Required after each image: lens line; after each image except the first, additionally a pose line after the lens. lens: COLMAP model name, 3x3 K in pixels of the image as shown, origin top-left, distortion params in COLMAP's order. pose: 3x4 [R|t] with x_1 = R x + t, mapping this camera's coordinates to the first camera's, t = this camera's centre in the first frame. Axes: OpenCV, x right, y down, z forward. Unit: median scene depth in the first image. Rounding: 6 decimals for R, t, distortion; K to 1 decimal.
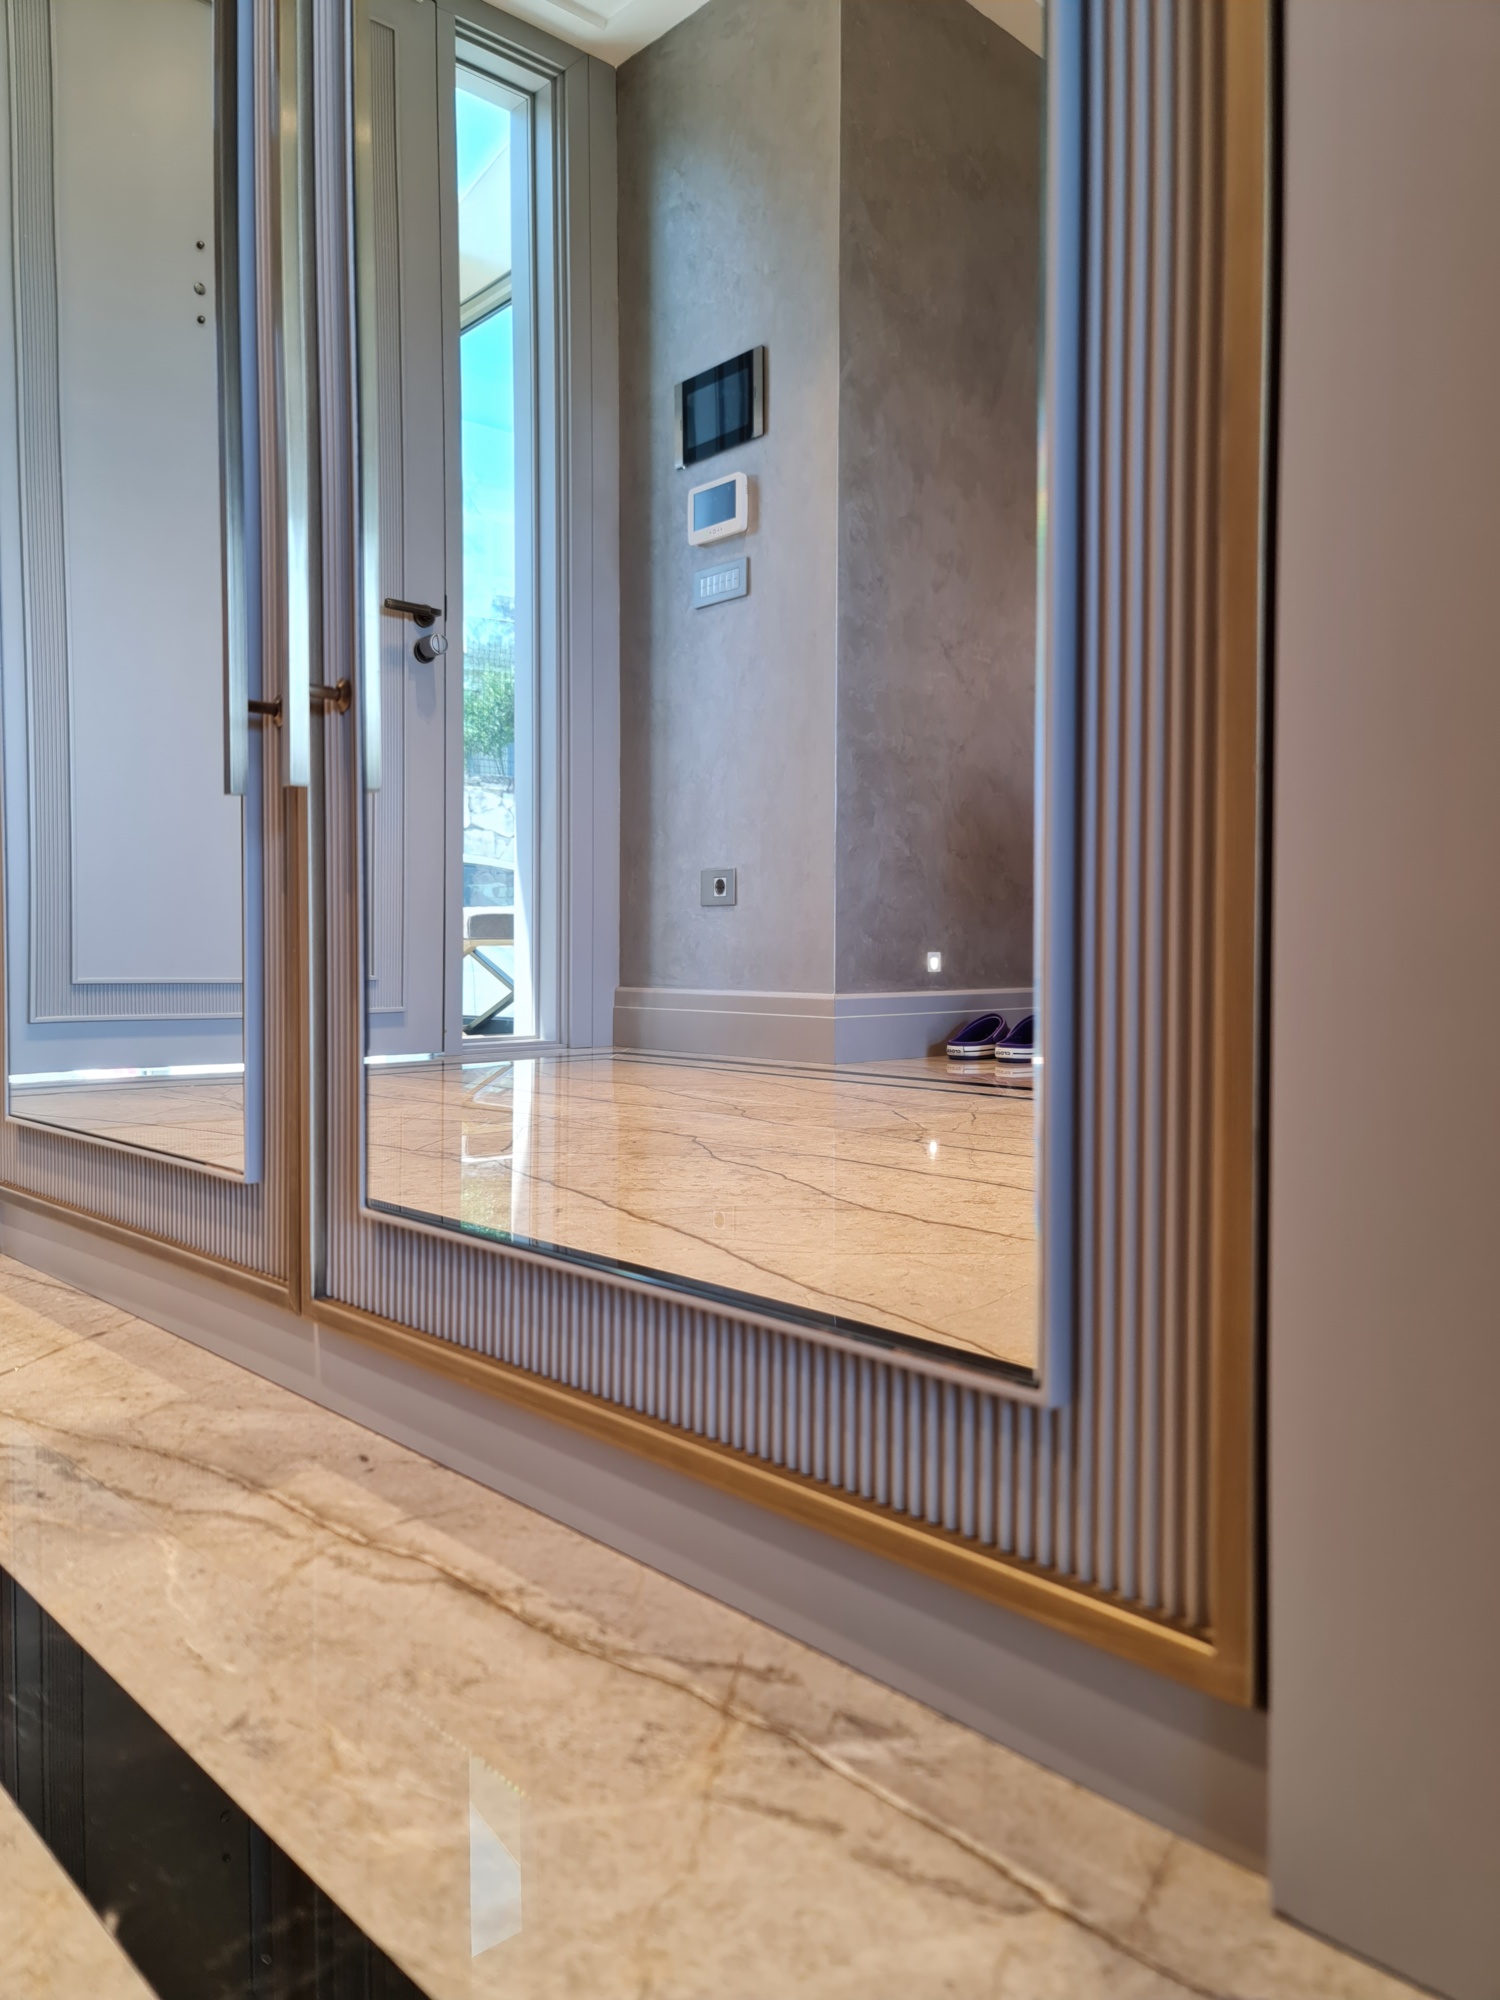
lens RADIAL K [[1485.8, 0, 756.7], [0, 1485.8, 990.6], [0, 0, 1]] dist [0.078021, -0.001047]
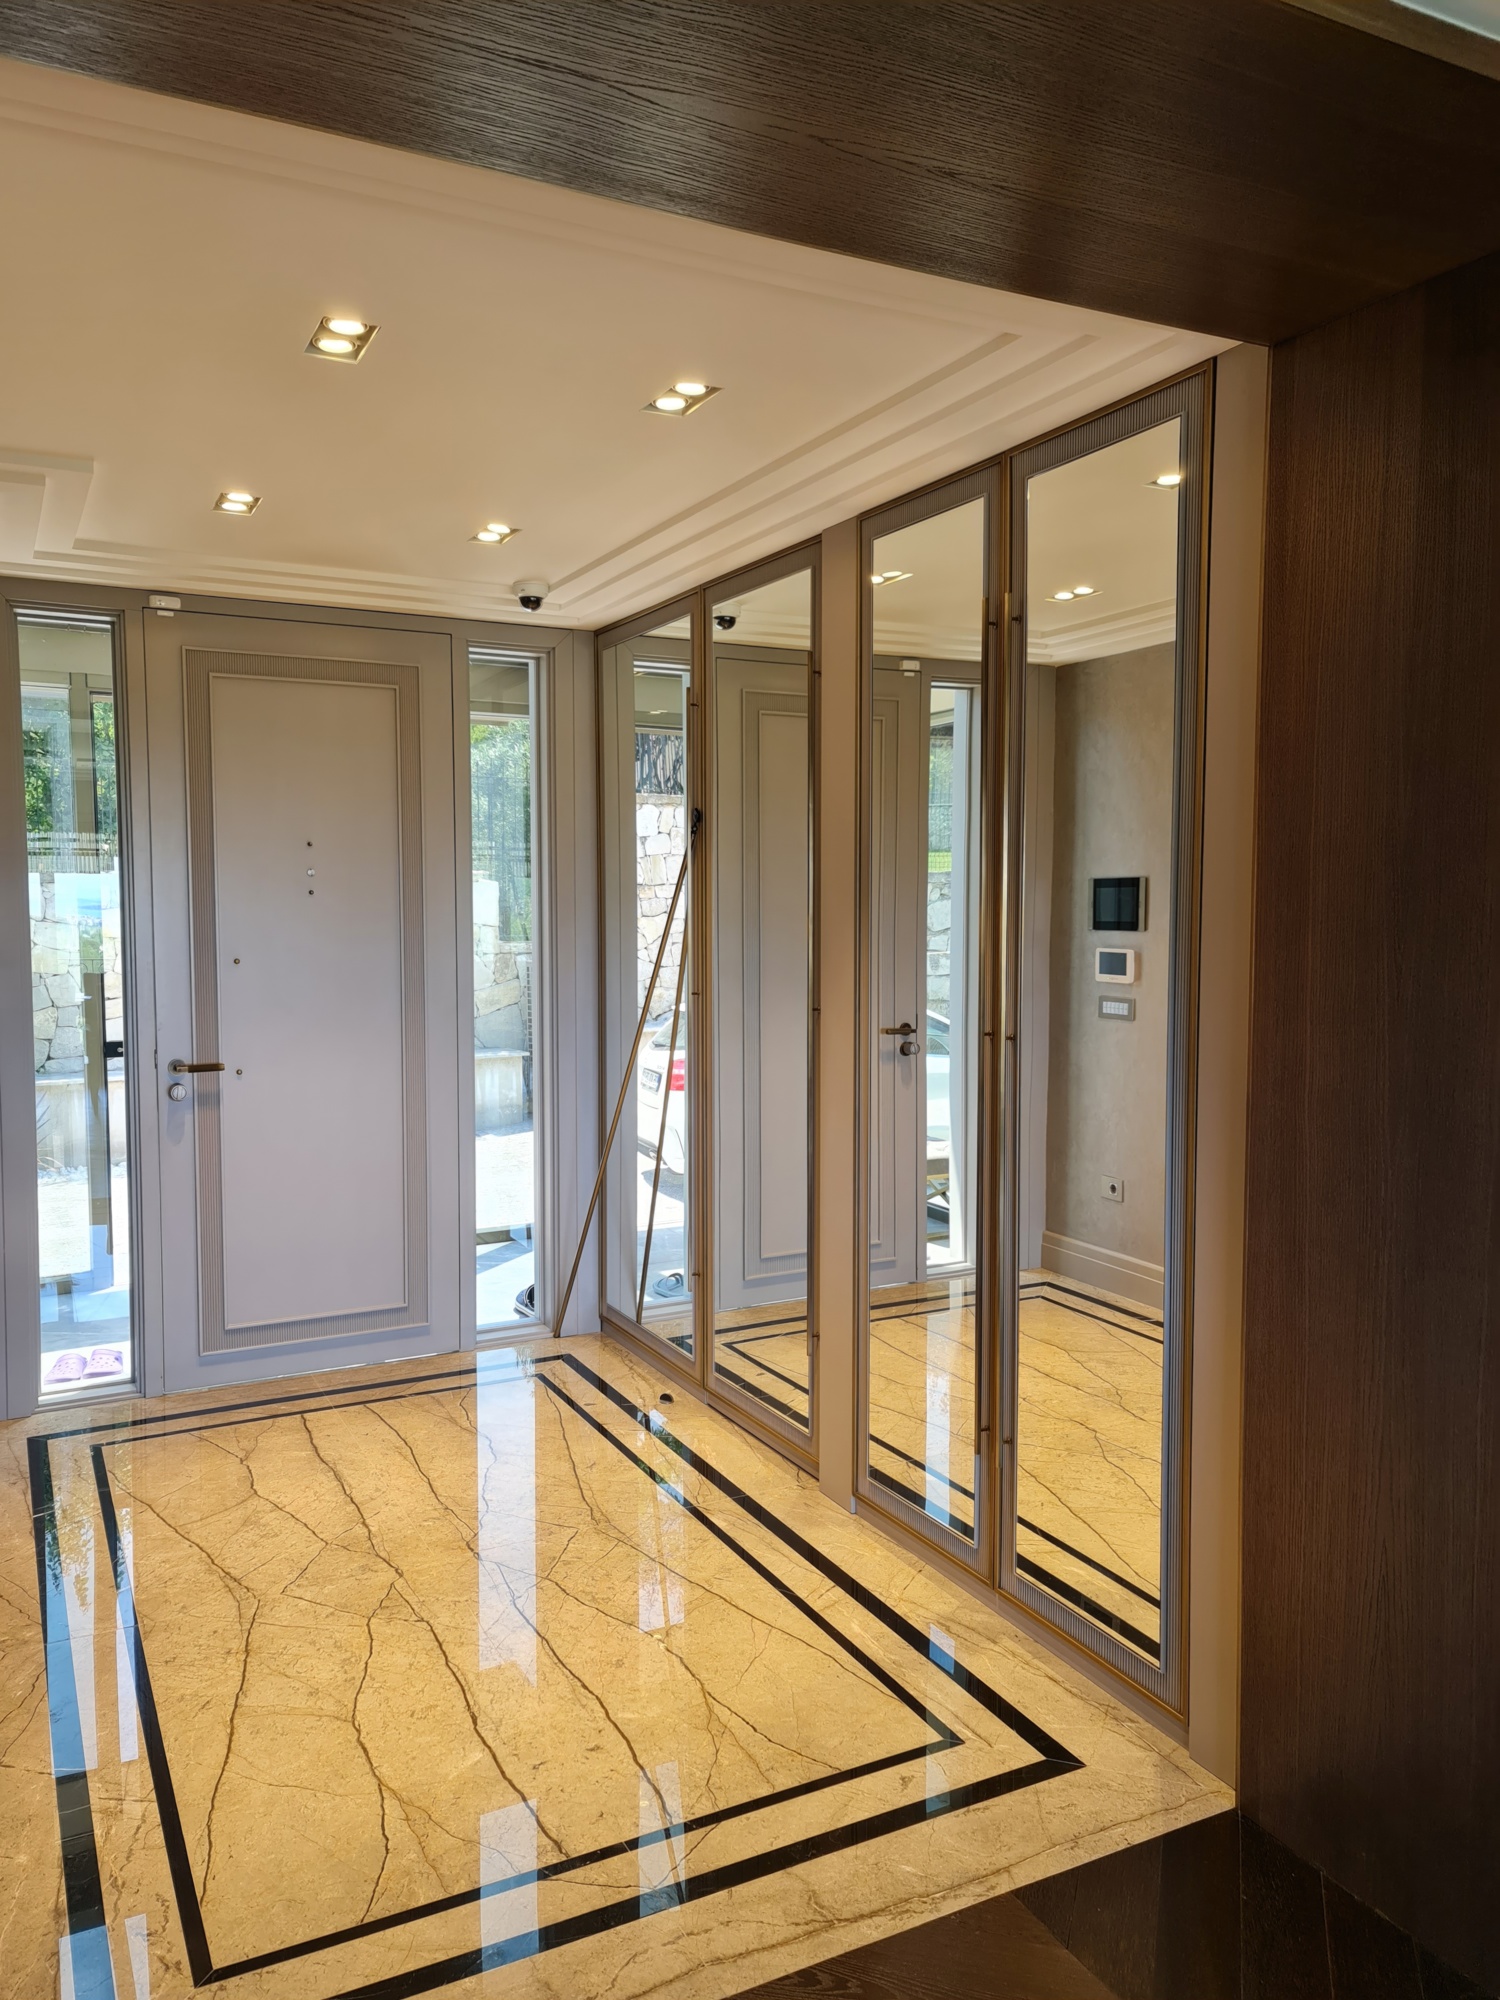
lens RADIAL K [[1485.8, 0, 738.1], [0, 1485.8, 1002.7], [0, 0, 1]] dist [0.078021, -0.001047]
pose [[0.962164, 0.016641, -0.271962, 0.022377], [-0.007702, 0.999395, 0.033905, -0.338731], [0.272361, -0.030527, 0.961711, -0.681491]]
